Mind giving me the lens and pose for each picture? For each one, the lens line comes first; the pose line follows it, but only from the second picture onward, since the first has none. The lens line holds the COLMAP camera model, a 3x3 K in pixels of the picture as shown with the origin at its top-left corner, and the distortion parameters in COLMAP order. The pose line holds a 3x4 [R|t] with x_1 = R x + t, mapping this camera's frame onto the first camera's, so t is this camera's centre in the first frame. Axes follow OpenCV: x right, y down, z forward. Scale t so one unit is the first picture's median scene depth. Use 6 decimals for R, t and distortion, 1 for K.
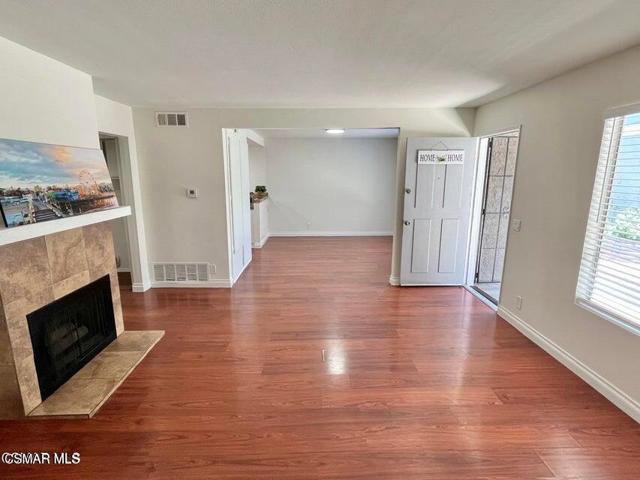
lens RADIAL K [[335.0, 0, 320.0], [0, 335.0, 240.0], [0, 0, 1]] dist [0.002997, 0.000315]
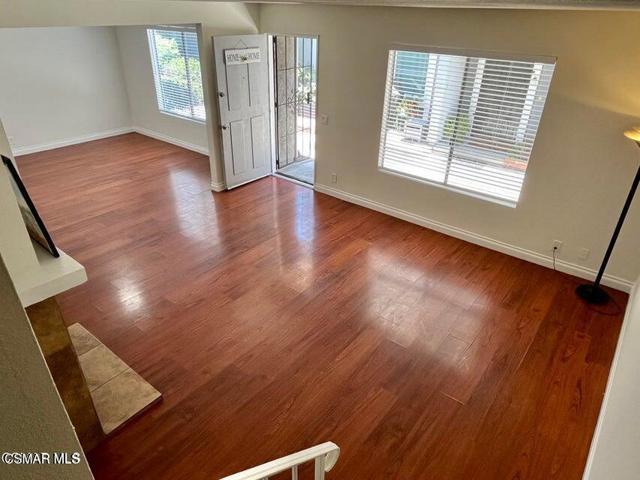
lens RADIAL K [[419.7, 0, 320.0], [0, 419.7, 240.0], [0, 0, 1]] dist [-0.004958, -0.001273]
pose [[0.642726, -0.361505, 0.675438, -0.544027], [0.130502, 0.920441, 0.368453, -0.171761], [-0.754899, -0.148668, 0.638769, -0.066525]]
